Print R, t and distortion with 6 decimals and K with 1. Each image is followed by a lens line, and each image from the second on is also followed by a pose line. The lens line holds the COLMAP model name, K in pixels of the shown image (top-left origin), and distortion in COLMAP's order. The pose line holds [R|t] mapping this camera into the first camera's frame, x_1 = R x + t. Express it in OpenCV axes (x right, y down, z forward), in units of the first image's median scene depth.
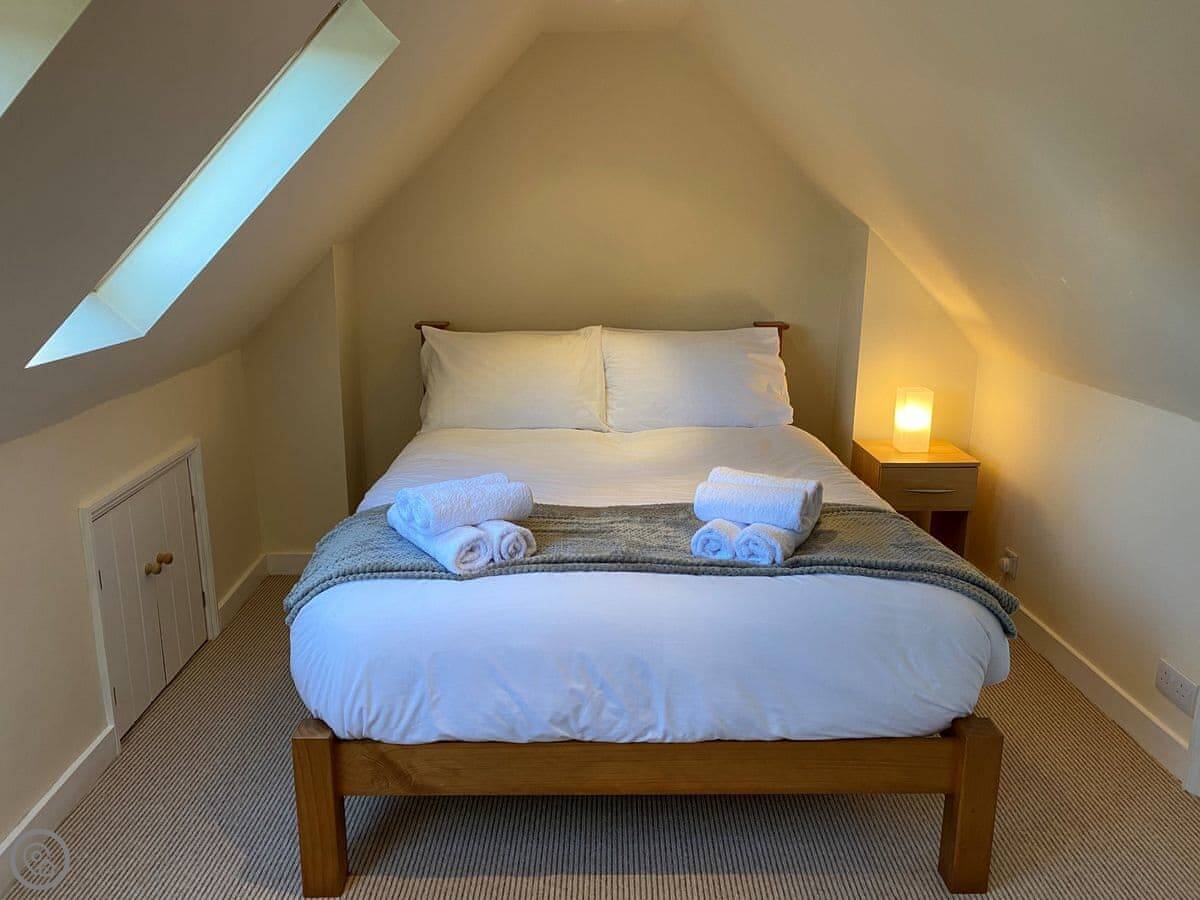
lens RADIAL K [[925.5, 0, 598.8], [0, 925.5, 456.5], [0, 0, 1]] dist [0.006850, -0.005777]
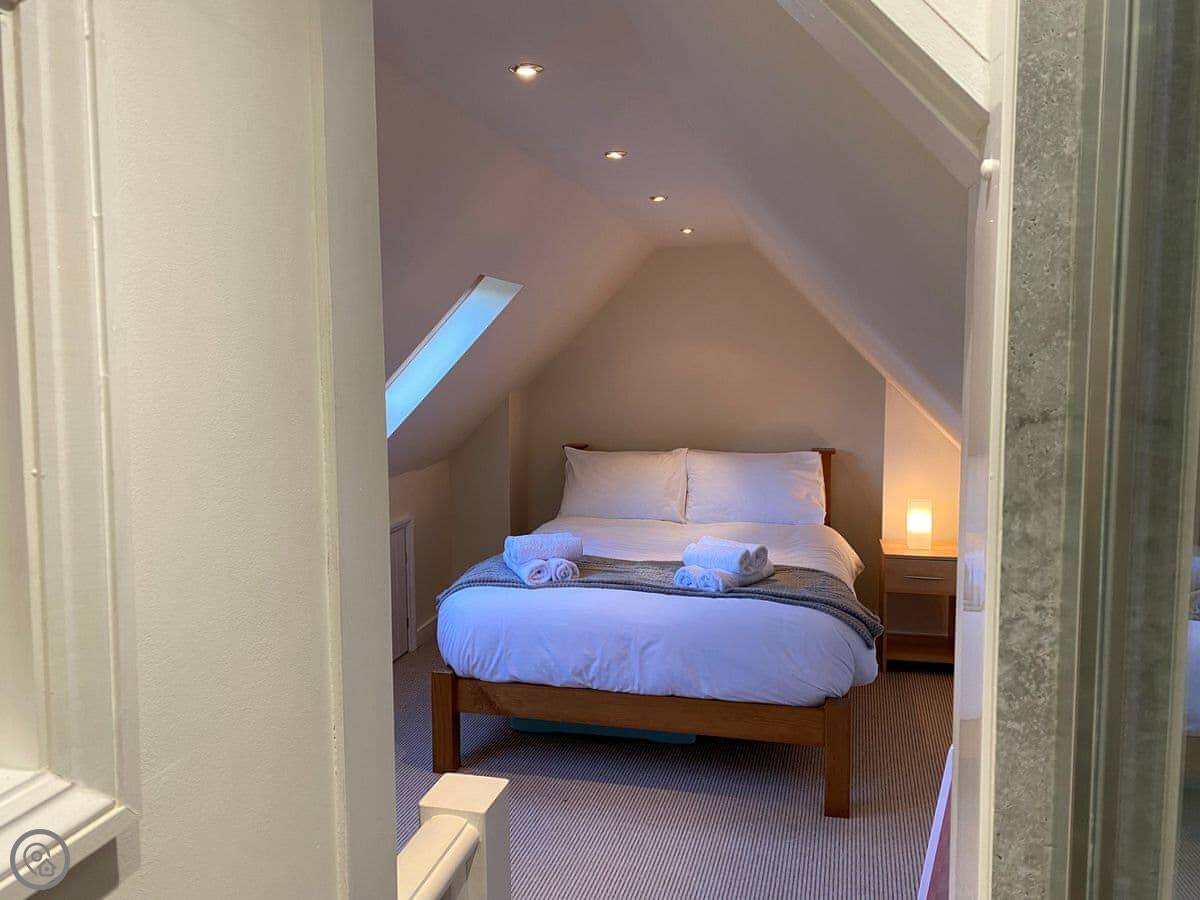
lens RADIAL K [[925.5, 0, 600.4], [0, 925.5, 443.3], [0, 0, 1]] dist [0.006850, -0.005777]
pose [[0.967405, 0.016314, -0.252709, 0.394939], [-0.054809, 0.987758, -0.146051, 0.107694], [0.247233, 0.155142, 0.956456, -0.637976]]
